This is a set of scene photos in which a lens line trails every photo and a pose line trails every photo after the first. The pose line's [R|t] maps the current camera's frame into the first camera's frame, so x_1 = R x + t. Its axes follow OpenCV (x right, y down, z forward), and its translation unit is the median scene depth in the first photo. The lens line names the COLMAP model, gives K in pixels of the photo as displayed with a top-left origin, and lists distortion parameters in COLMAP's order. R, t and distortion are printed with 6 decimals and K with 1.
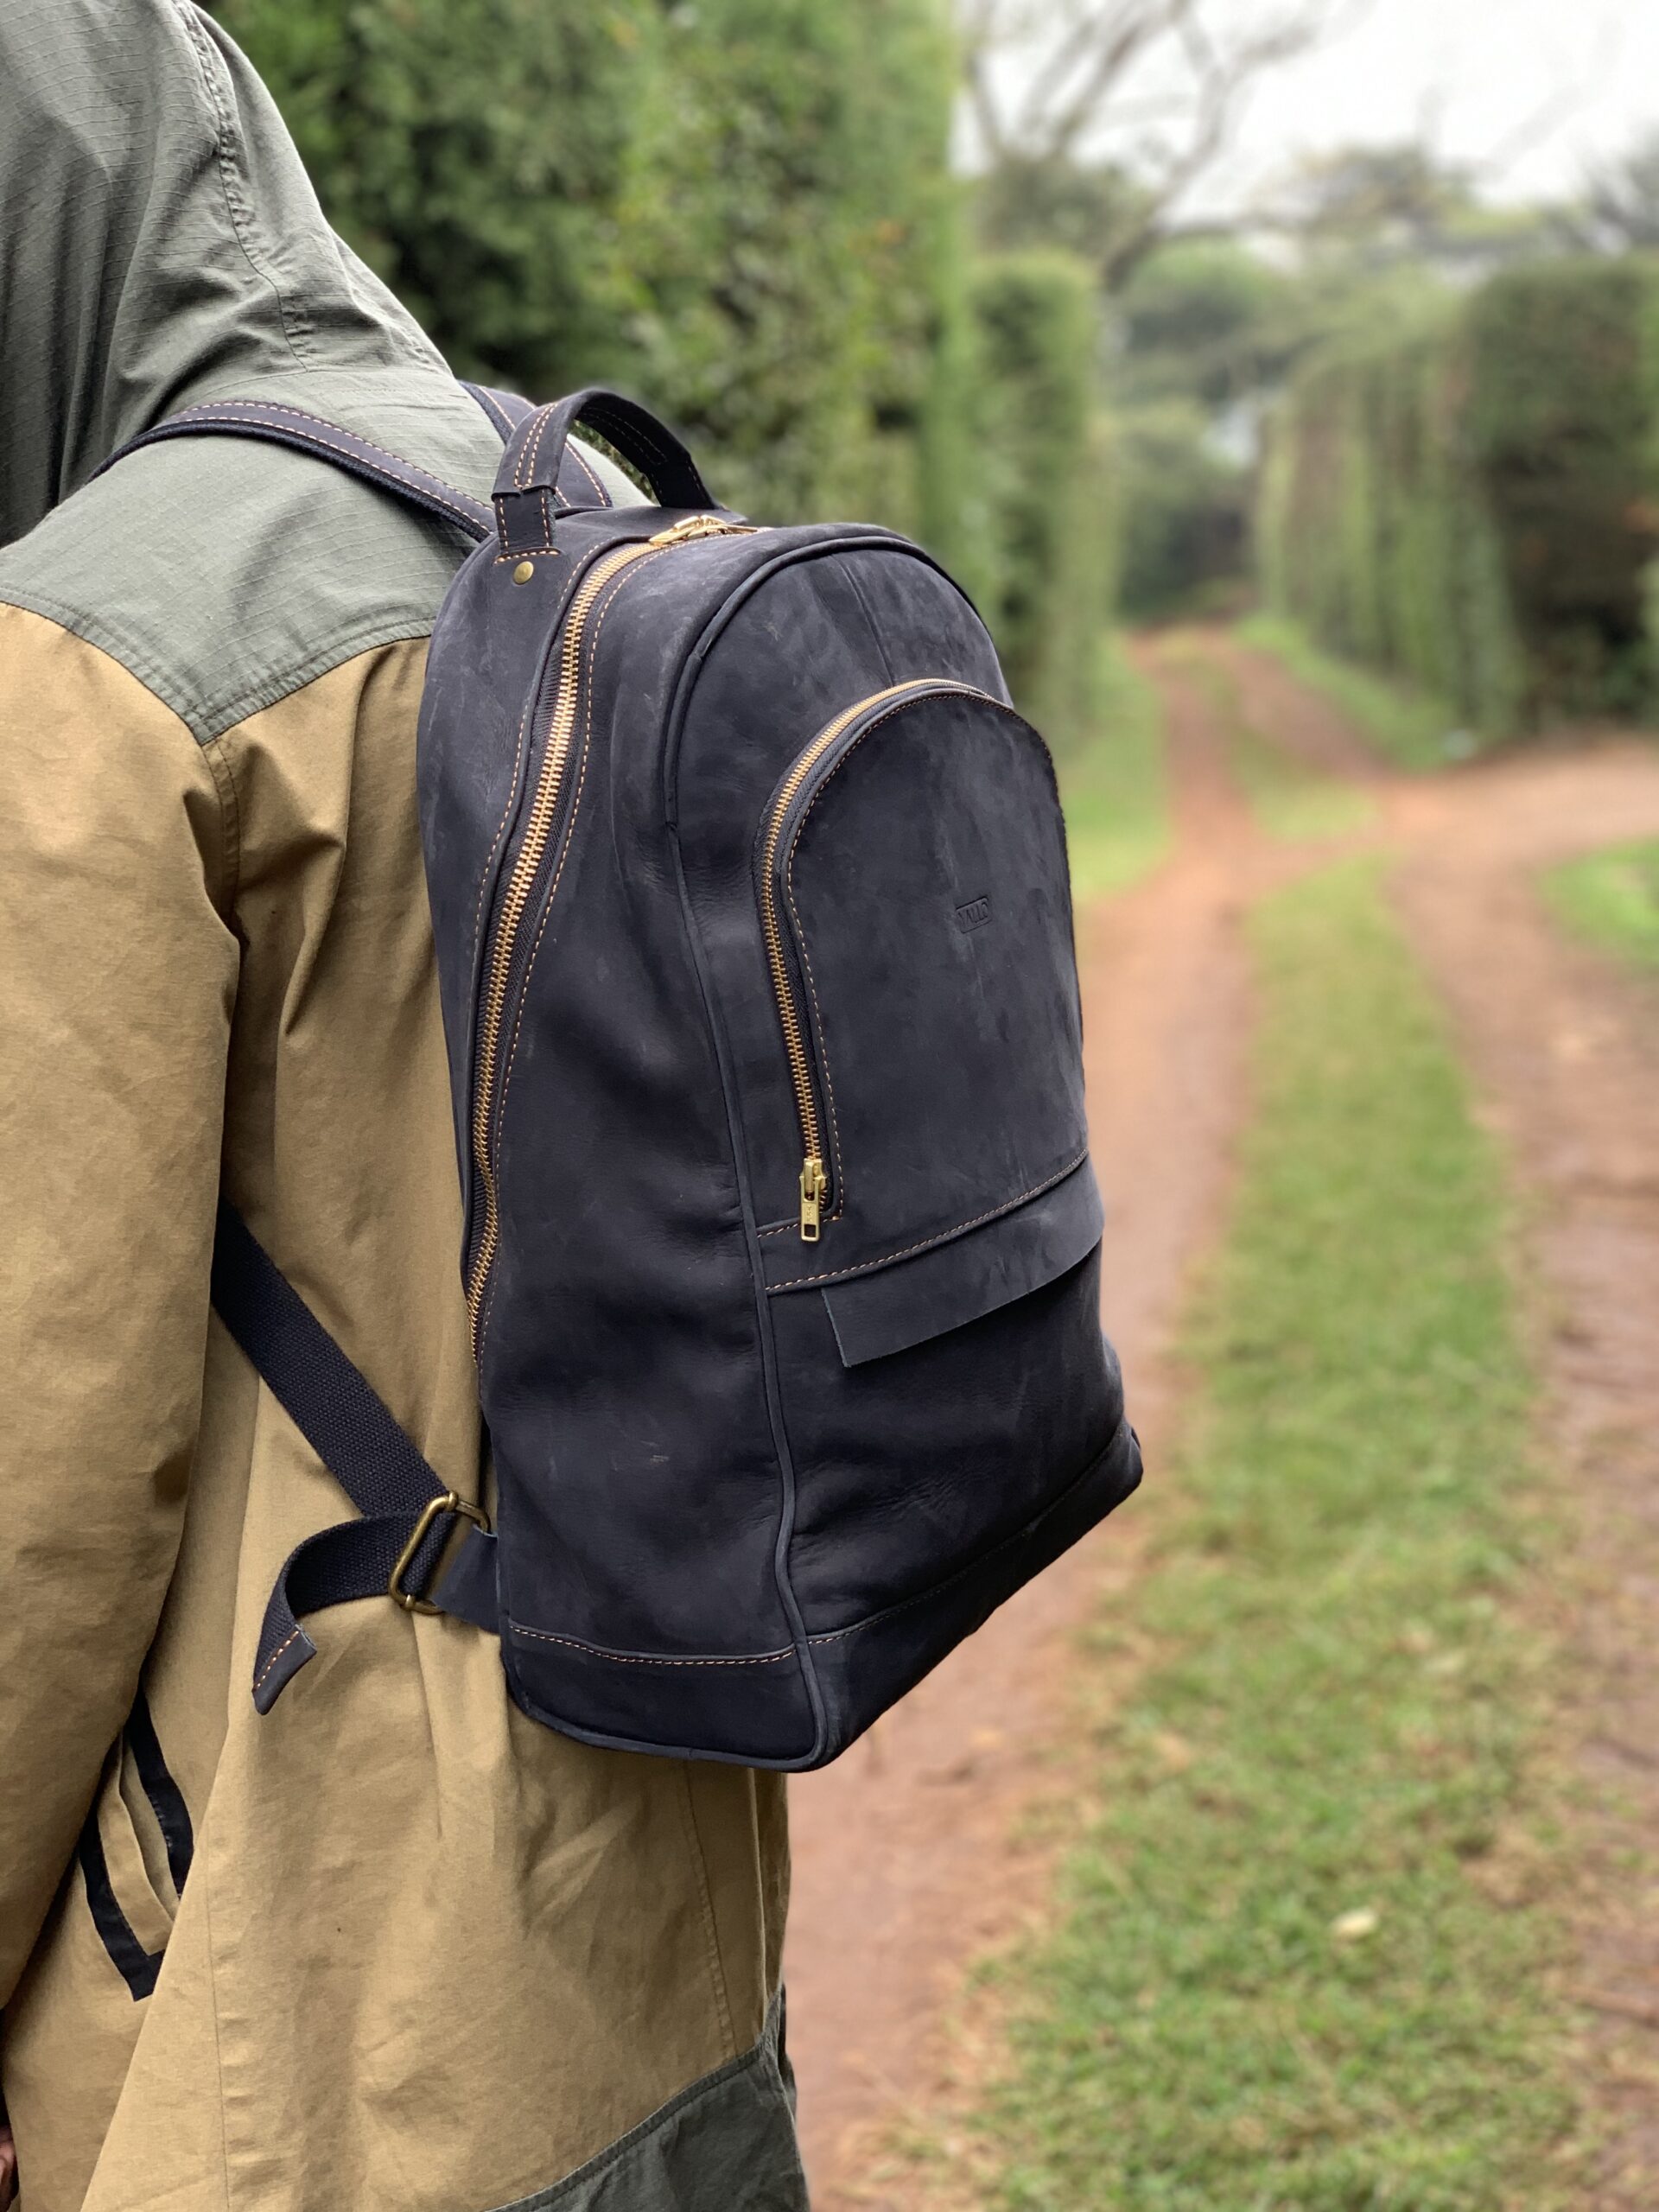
lens RADIAL K [[3338.0, 0, 821.0], [0, 3338.0, 1109.3], [0, 0, 1]] dist [0.081531, 0.000000]
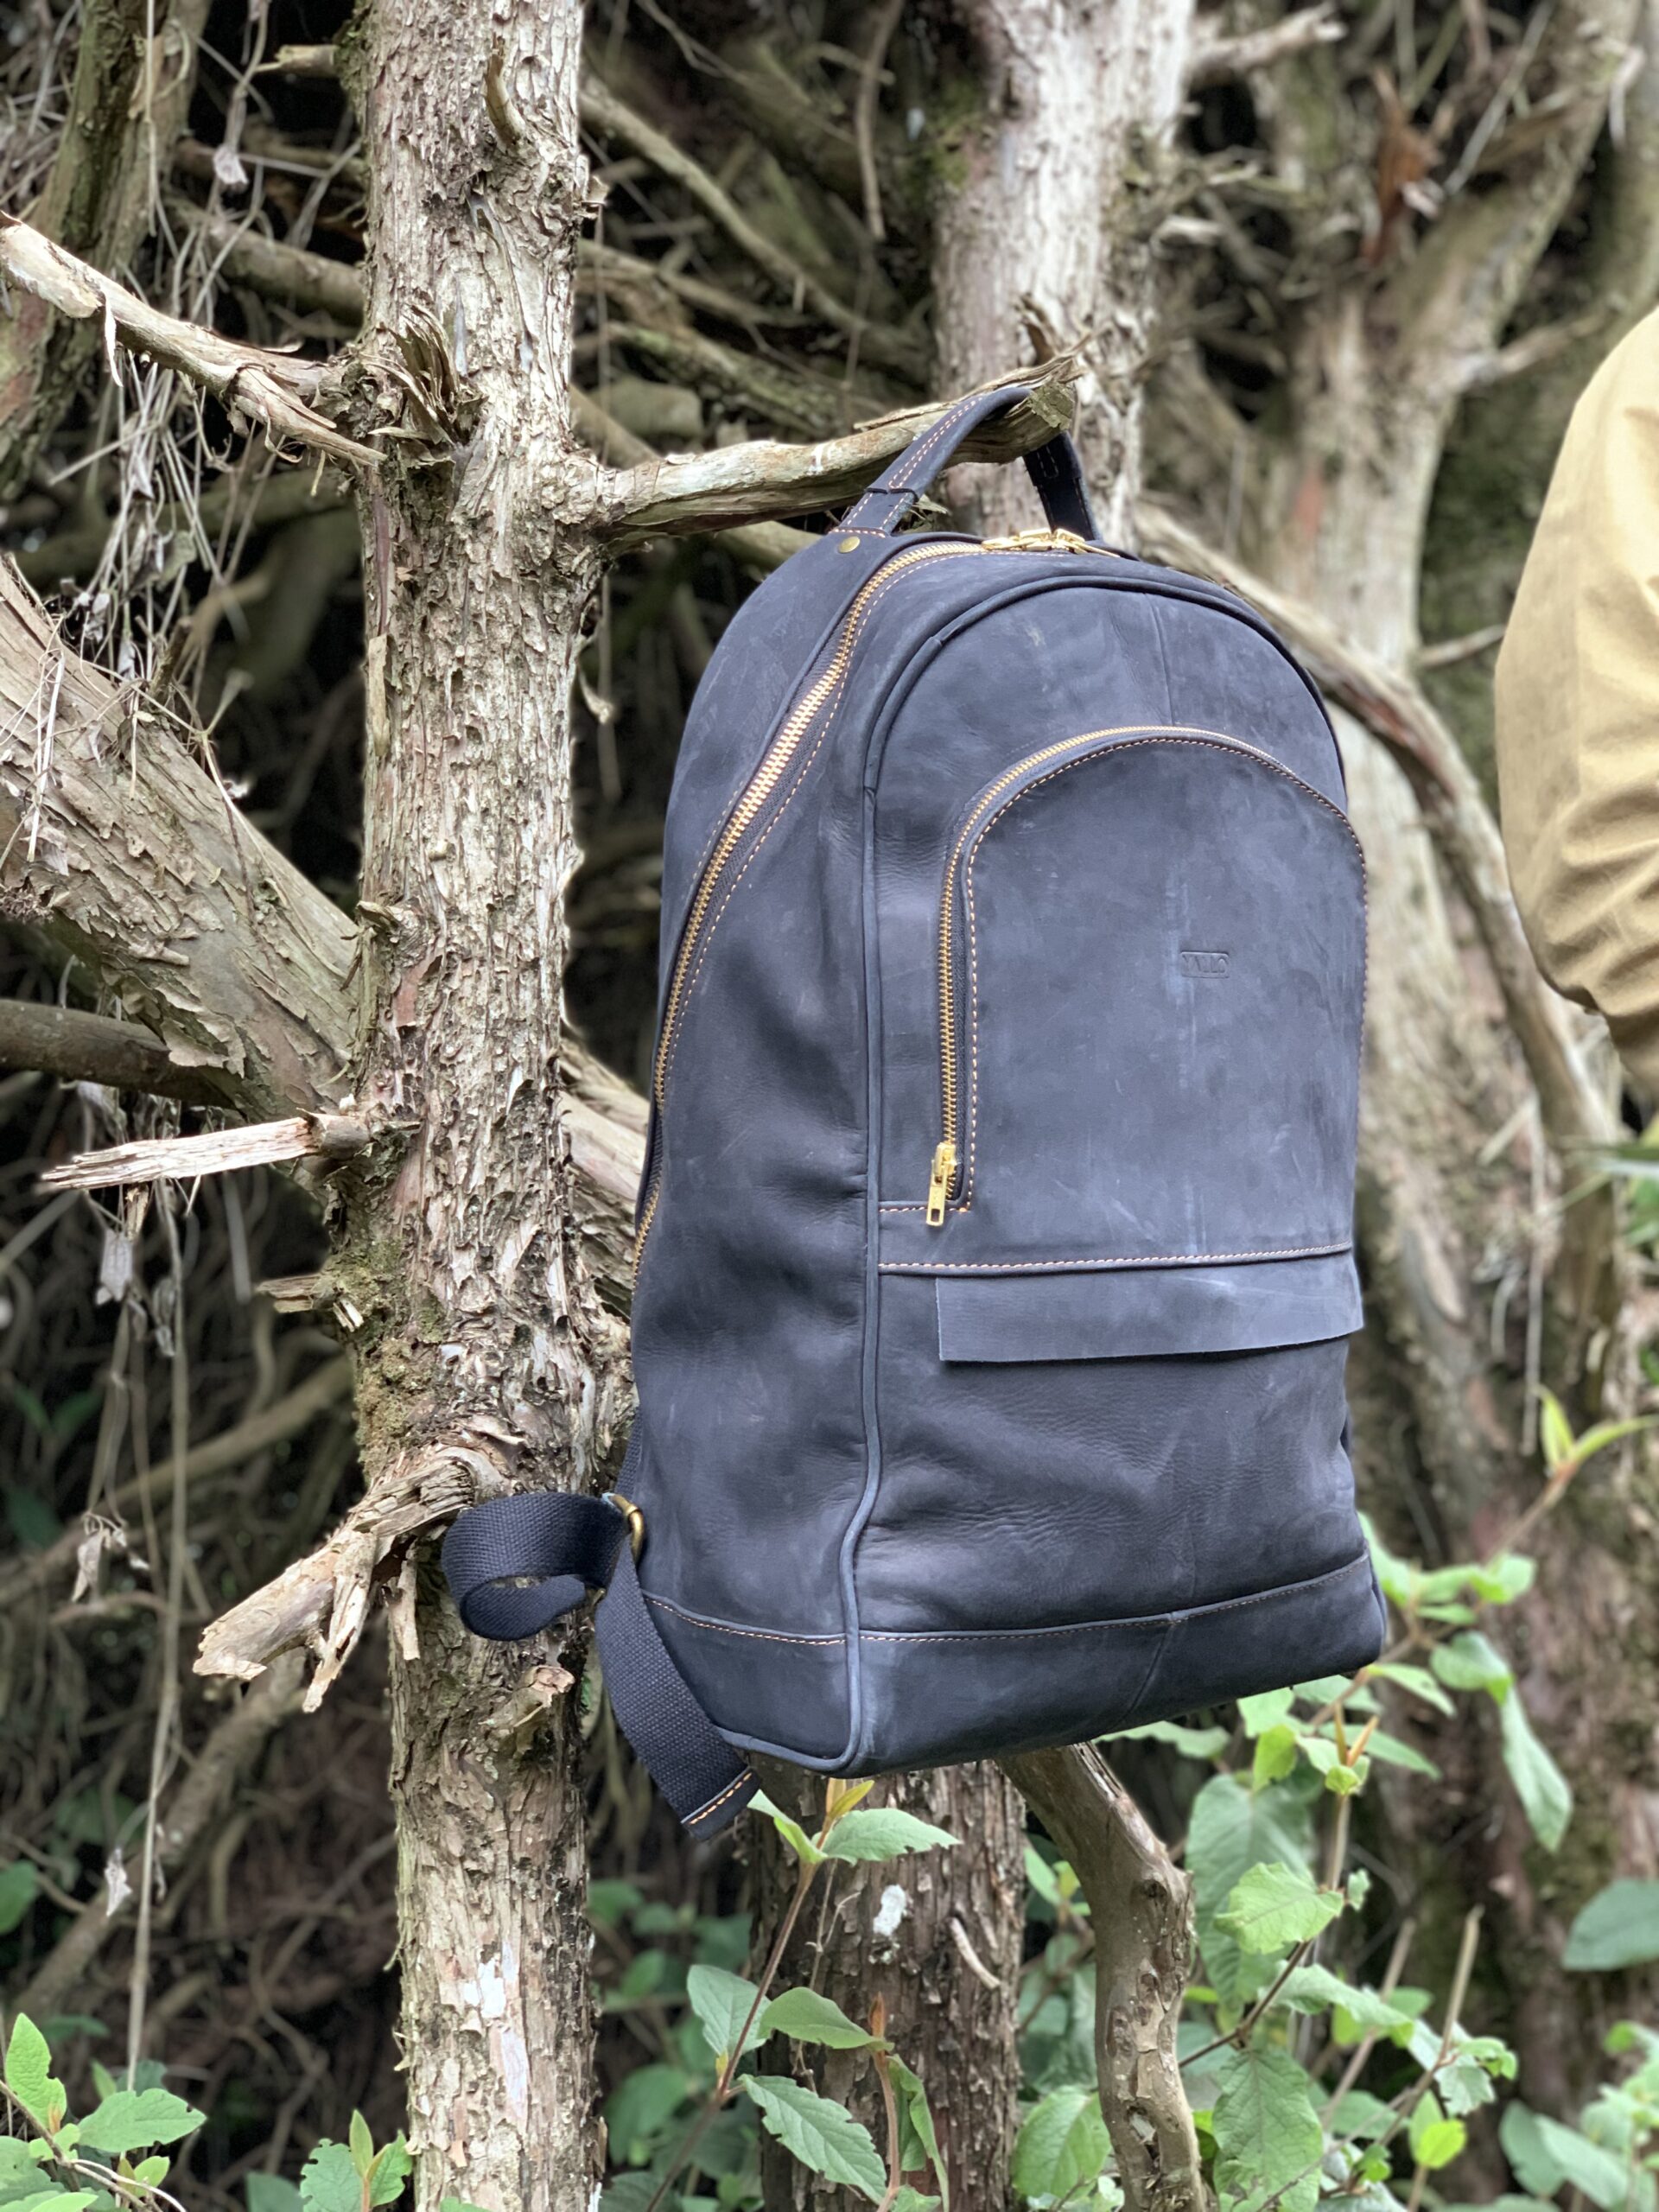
lens RADIAL K [[3338.0, 0, 831.6], [0, 3338.0, 1110.0], [0, 0, 1]] dist [0.081531, 0.000000]
pose [[0.928277, 0.165213, -0.333176, 0.292997], [-0.213083, 0.970545, -0.112416, 0.123455], [0.304790, 0.175347, 0.936139, 0.055305]]
